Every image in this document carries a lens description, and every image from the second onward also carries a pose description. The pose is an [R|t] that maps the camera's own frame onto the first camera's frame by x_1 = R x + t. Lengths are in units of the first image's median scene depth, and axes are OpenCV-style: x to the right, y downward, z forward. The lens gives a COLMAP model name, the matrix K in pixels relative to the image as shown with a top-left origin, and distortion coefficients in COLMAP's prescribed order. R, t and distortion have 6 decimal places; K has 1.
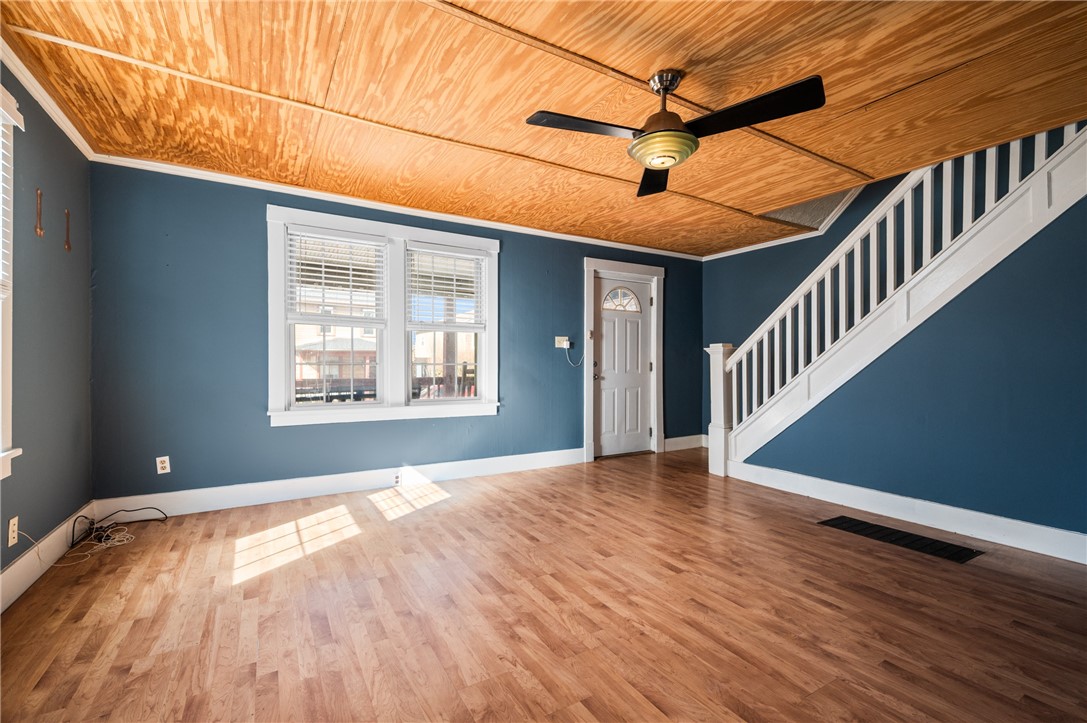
lens RADIAL K [[483.6, 0, 536.7], [0, 483.6, 361.1], [0, 0, 1]] dist [0.003958, -0.000181]
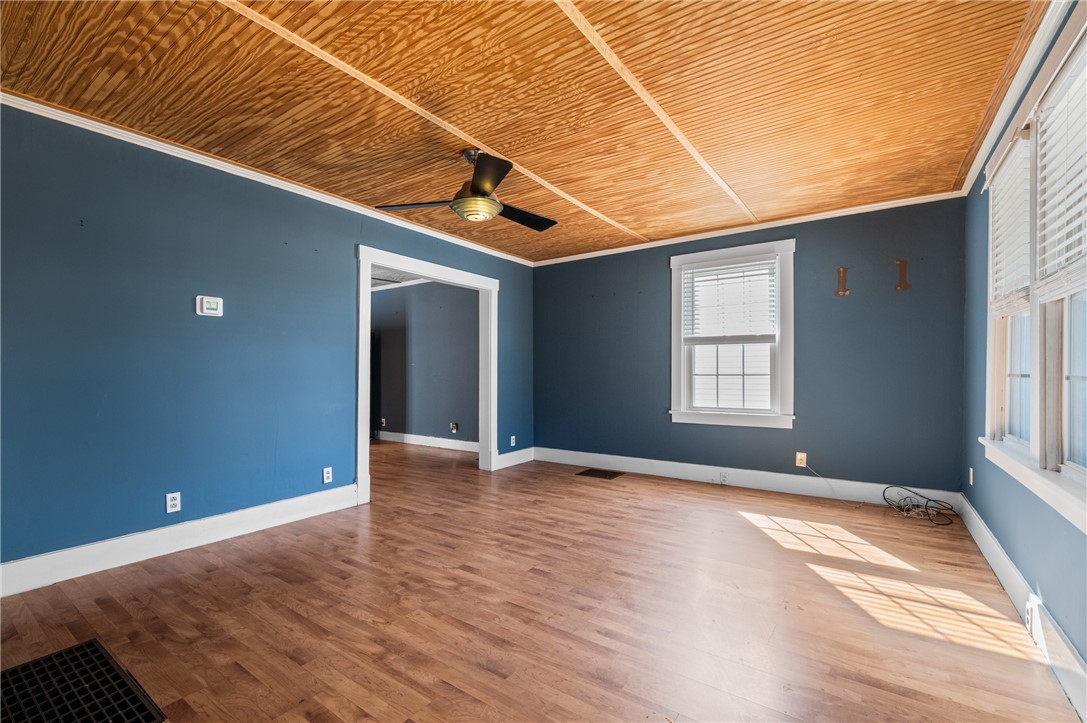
lens RADIAL K [[468.2, 0, 552.0], [0, 468.2, 372.5], [0, 0, 1]] dist [0.001781, 0.000706]
pose [[-0.898063, -0.000255, -0.439867, 0.522118], [-0.000056, 1.000000, -0.000465, 0.003677], [0.439868, -0.000393, -0.898063, 1.840026]]
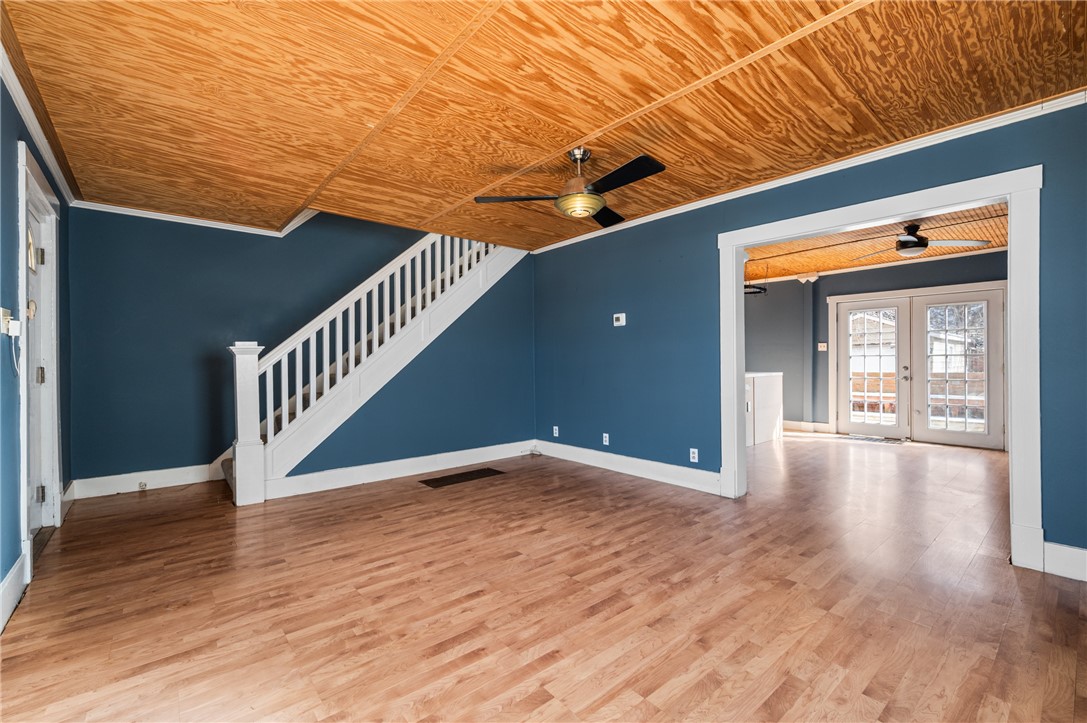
lens RADIAL K [[468.2, 0, 547.2], [0, 468.2, 358.9], [0, 0, 1]] dist [0.001781, 0.000706]
pose [[-0.196664, 0.002912, 0.980467, -0.822063], [0.003023, 0.999993, -0.002364, -0.005933], [-0.980466, 0.002499, -0.196671, 1.116391]]
